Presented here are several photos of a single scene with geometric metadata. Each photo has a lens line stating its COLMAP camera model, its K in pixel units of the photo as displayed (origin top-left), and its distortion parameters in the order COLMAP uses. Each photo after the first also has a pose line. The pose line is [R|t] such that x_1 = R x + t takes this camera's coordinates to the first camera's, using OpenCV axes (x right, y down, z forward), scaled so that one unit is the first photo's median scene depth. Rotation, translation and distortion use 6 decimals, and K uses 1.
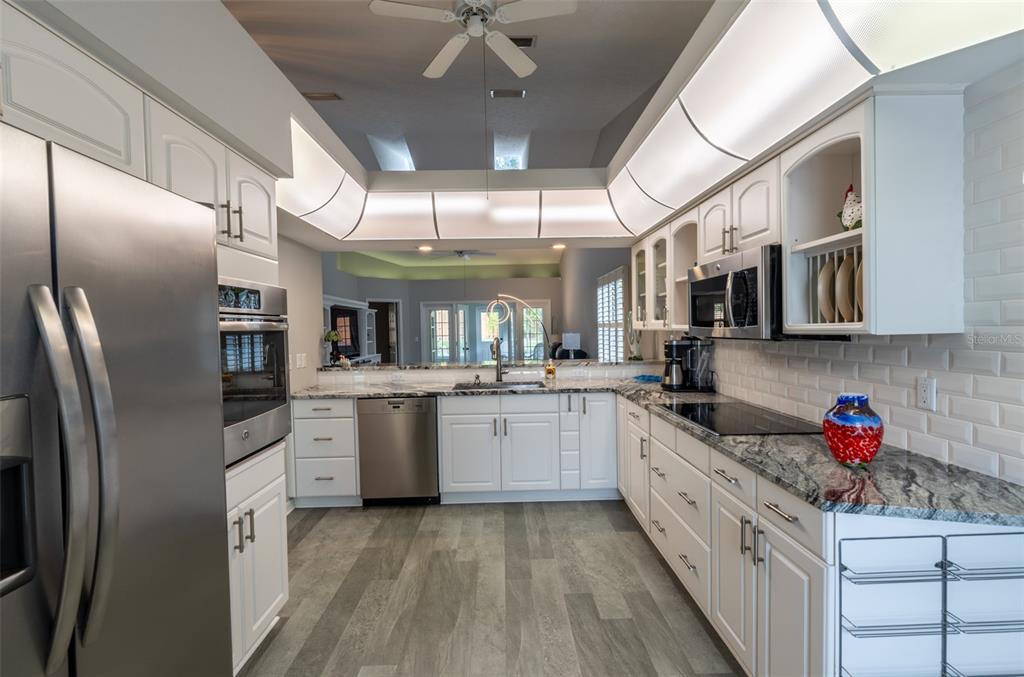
lens RADIAL K [[445.0, 0, 512.0], [0, 445.0, 338.5], [0, 0, 1]] dist [0.001386, 0.000150]
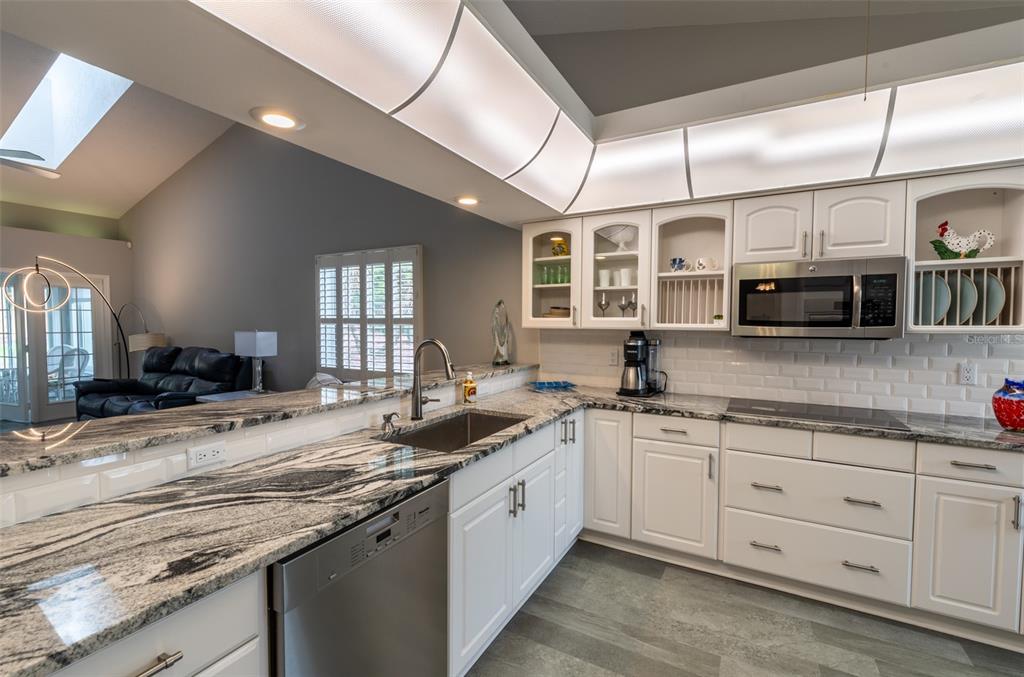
lens RADIAL K [[441.8, 0, 510.8], [0, 441.8, 338.6], [0, 0, 1]] dist [0.001859, -0.000041]
pose [[0.504389, -0.011438, 0.863401, -0.513198], [0.007972, 0.999931, 0.008589, -0.008589], [-0.863440, 0.002551, 0.504445, 0.724006]]
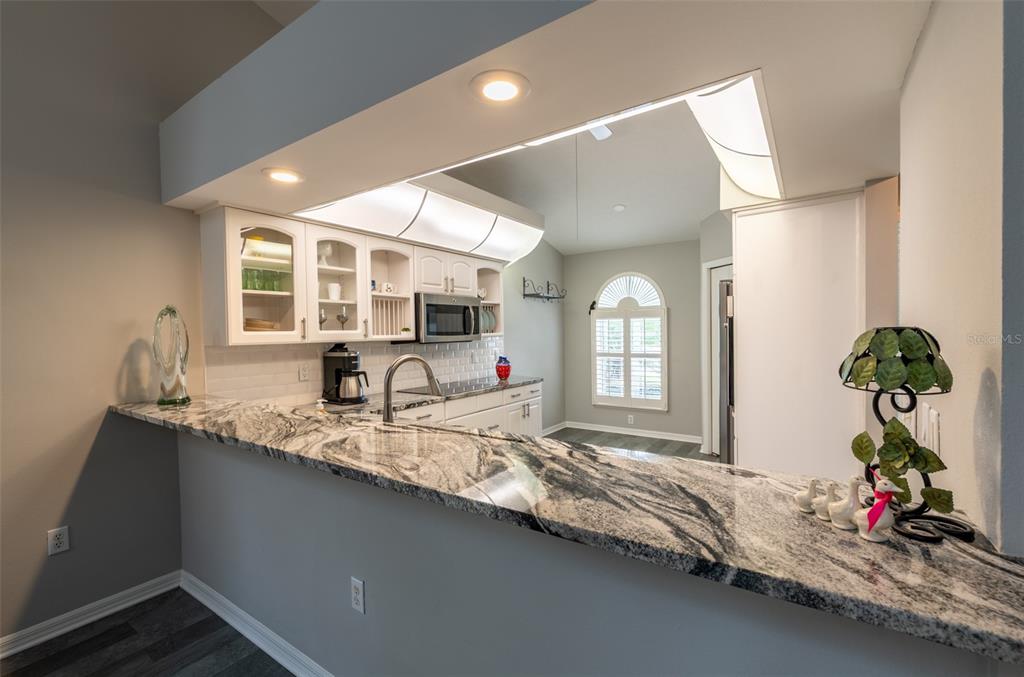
lens RADIAL K [[441.8, 0, 510.8], [0, 441.8, 338.6], [0, 0, 1]] dist [0.001859, -0.000041]
pose [[-0.811926, 0.022034, 0.583344, -0.456972], [0.045783, 0.998613, 0.026004, -0.031696], [-0.581962, 0.047821, -0.811808, 1.495194]]
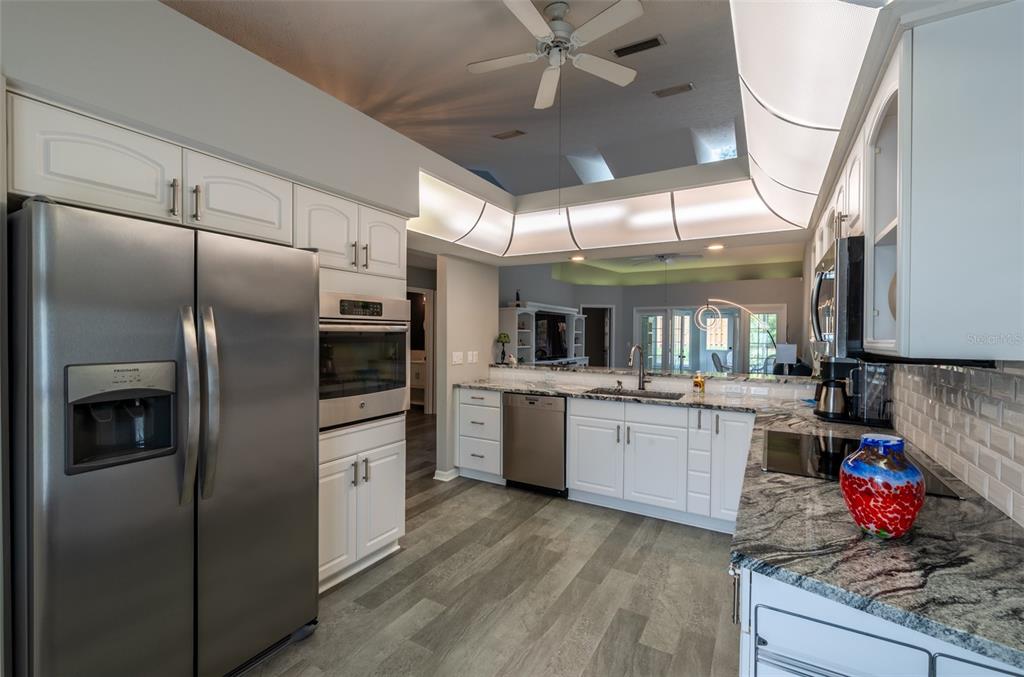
lens RADIAL K [[441.8, 0, 510.8], [0, 441.8, 338.6], [0, 0, 1]] dist [0.001859, -0.000041]
pose [[0.849933, 0.032504, -0.525888, 0.272681], [-0.037890, 0.999282, 0.000526, -0.006519], [0.525527, 0.019479, 0.850554, 0.022796]]
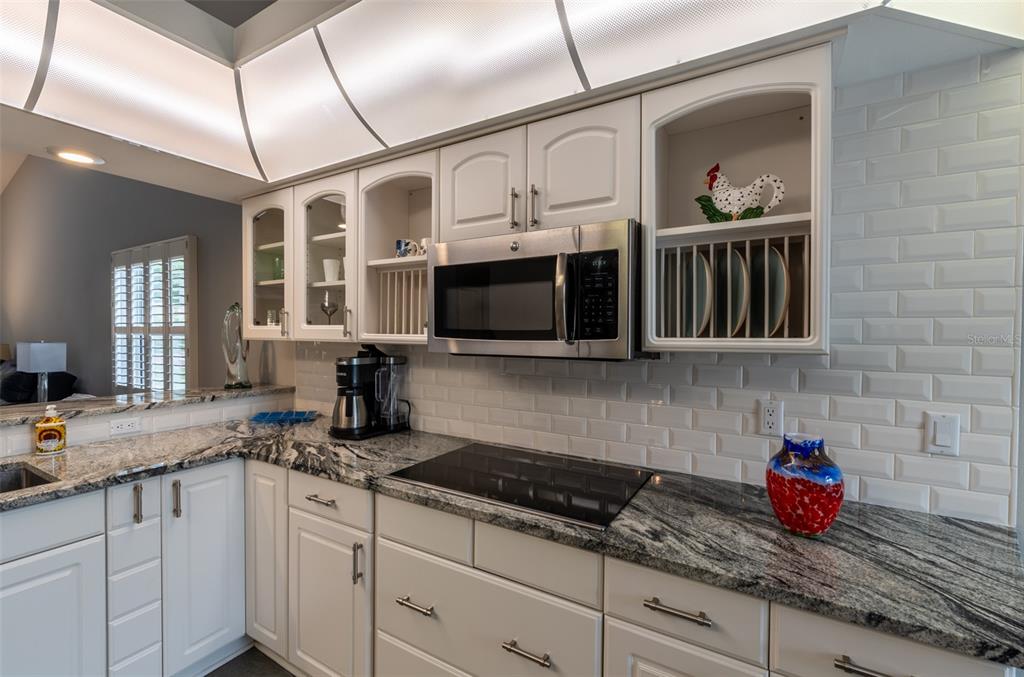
lens RADIAL K [[441.8, 0, 510.8], [0, 441.8, 338.6], [0, 0, 1]] dist [0.001859, -0.000041]
pose [[0.532883, 0.008640, 0.846145, -0.048702], [0.006038, 0.999884, -0.014013, -0.012178], [-0.846168, 0.012577, 0.532769, 0.445329]]
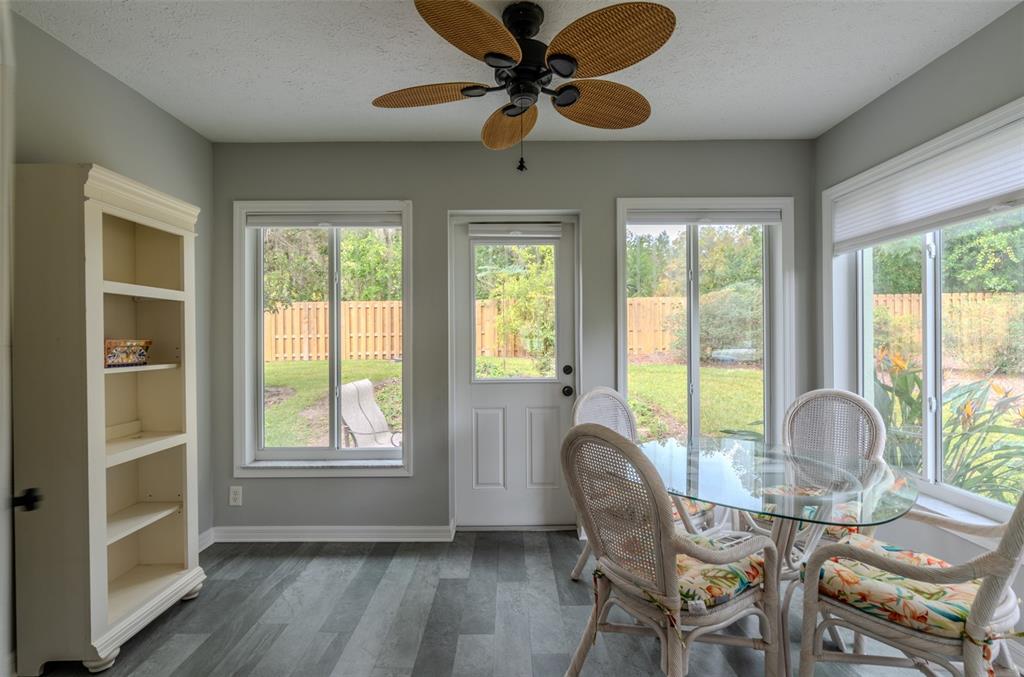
lens RADIAL K [[445.0, 0, 512.0], [0, 445.0, 338.5], [0, 0, 1]] dist [0.001386, 0.000150]
pose [[0.999727, 0.014637, -0.018198, -0.185161], [-0.015197, 0.999402, -0.031061, -0.024759], [0.017732, 0.031329, 0.999352, 3.122410]]
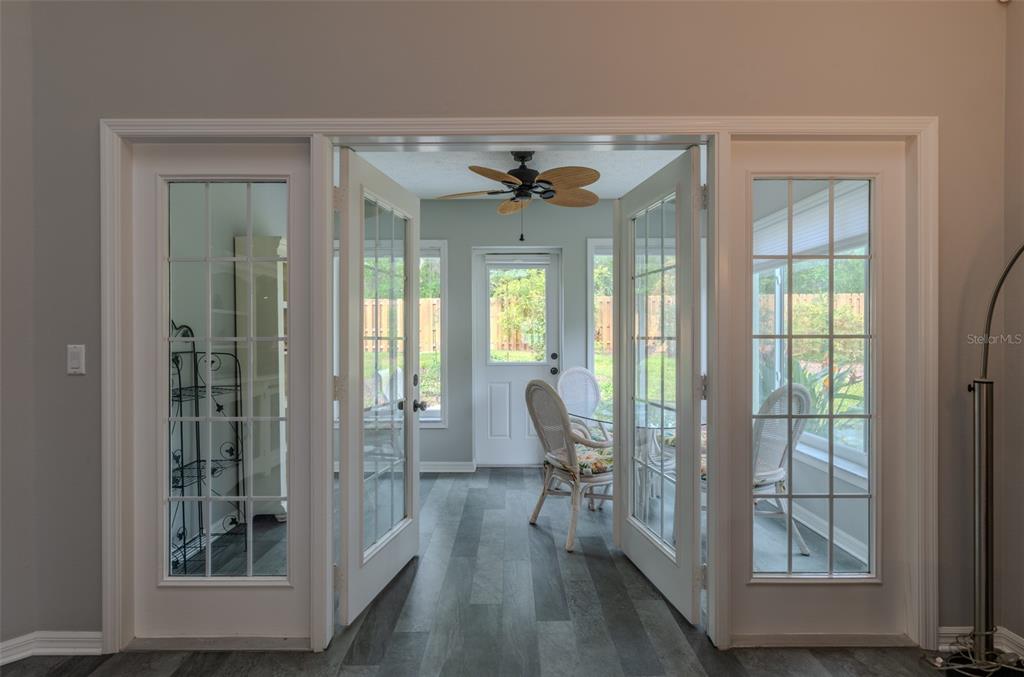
lens RADIAL K [[468.1, 0, 512.0], [0, 468.1, 338.5], [0, 0, 1]] dist [0.000919, 0.000040]
pose [[0.999613, 0.018045, -0.021183, -0.182709], [-0.018447, 0.999650, -0.018959, -0.015052], [0.020833, 0.019343, 0.999596, 2.687190]]
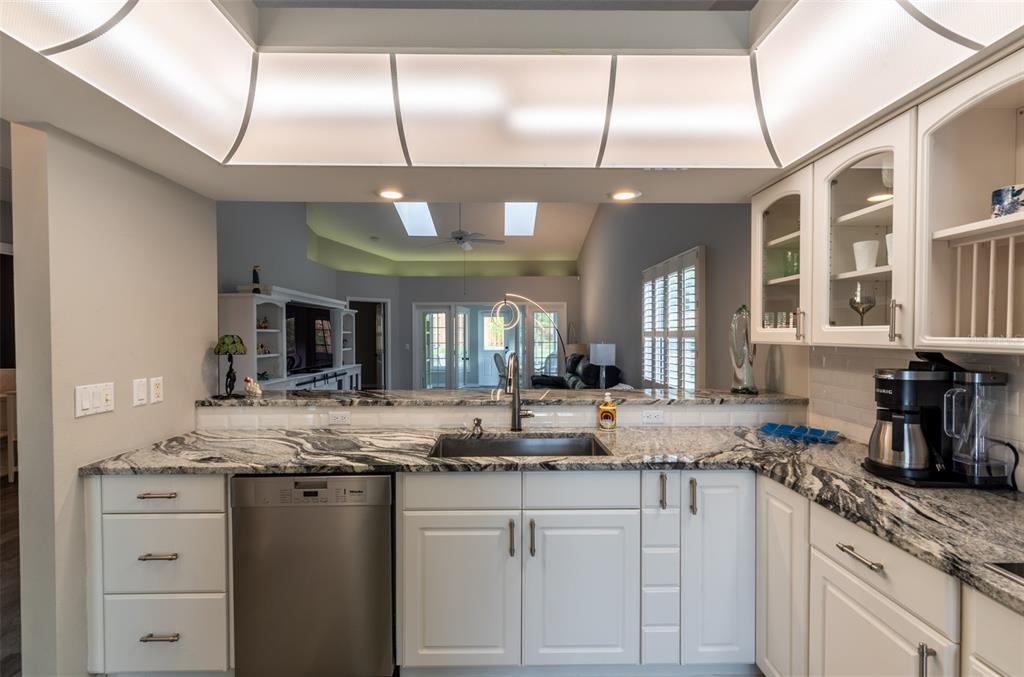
lens RADIAL K [[445.0, 0, 512.0], [0, 445.0, 338.5], [0, 0, 1]] dist [0.001386, 0.000150]
pose [[0.999830, 0.017699, -0.005142, -0.038702], [-0.017775, 0.999727, -0.015173, -0.013640], [0.004872, 0.015261, 0.999872, 0.504936]]
